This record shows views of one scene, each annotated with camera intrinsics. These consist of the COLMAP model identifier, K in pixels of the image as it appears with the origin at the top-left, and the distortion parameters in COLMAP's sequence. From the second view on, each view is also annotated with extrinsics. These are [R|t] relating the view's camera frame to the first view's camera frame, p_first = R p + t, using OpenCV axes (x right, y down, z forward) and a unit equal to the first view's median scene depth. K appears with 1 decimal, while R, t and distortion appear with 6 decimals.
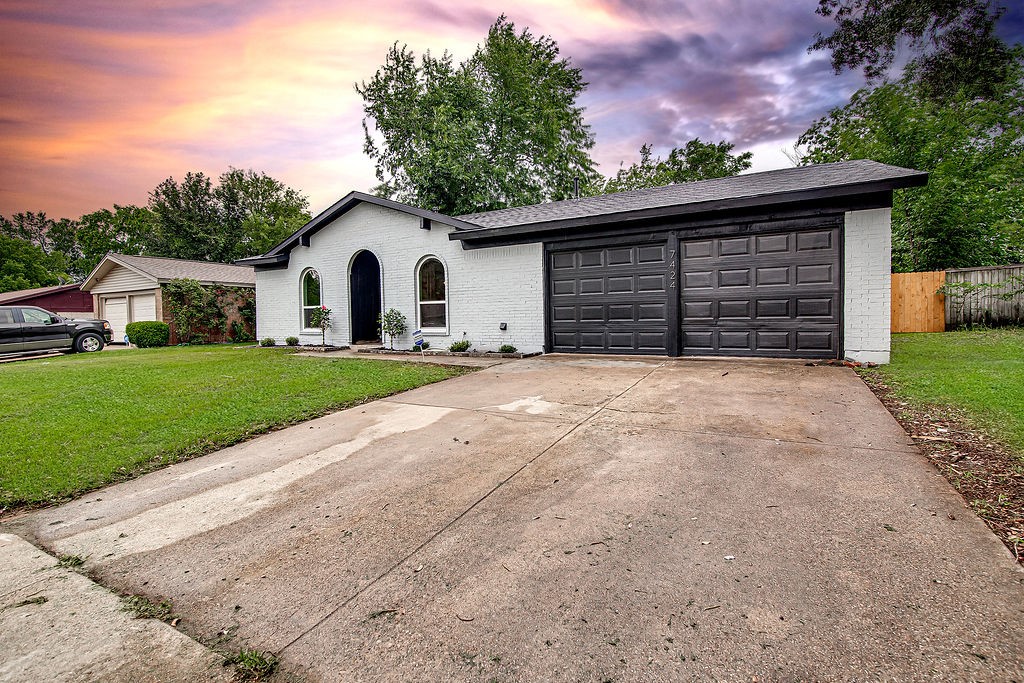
lens RADIAL K [[491.3, 0, 510.1], [0, 491.3, 332.2], [0, 0, 1]] dist [-0.017276, -0.000110]
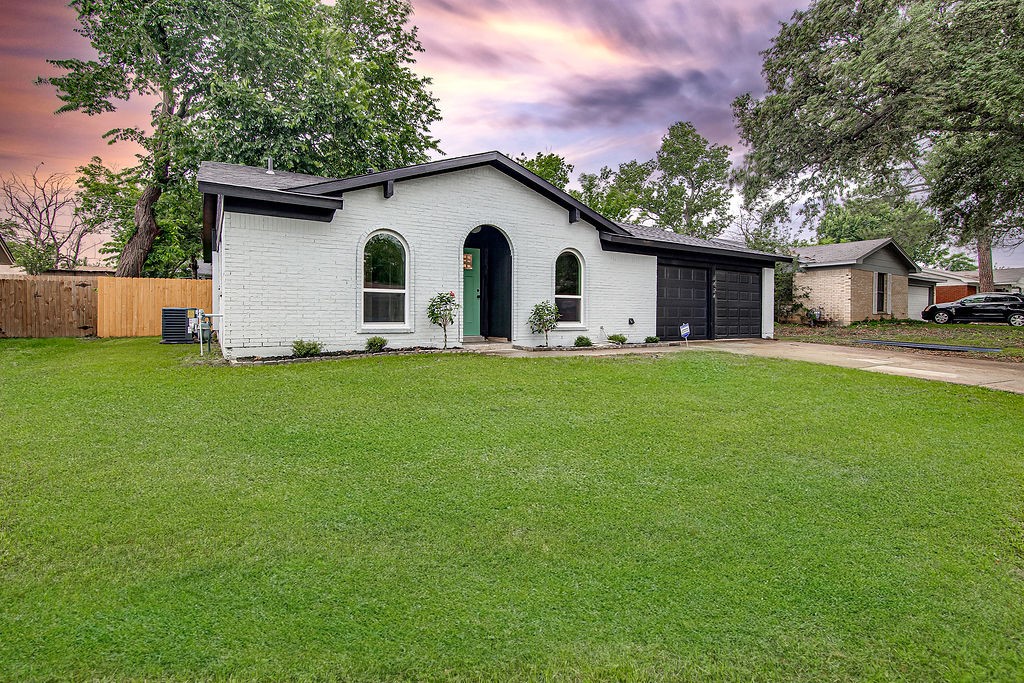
lens RADIAL K [[483.8, 0, 510.2], [0, 483.8, 332.8], [0, 0, 1]] dist [-0.006246, -0.000039]
pose [[0.462075, -0.016316, 0.886691, -1.070376], [0.008455, 0.999866, 0.013992, -0.003249], [-0.886800, 0.001031, 0.462151, 0.656480]]
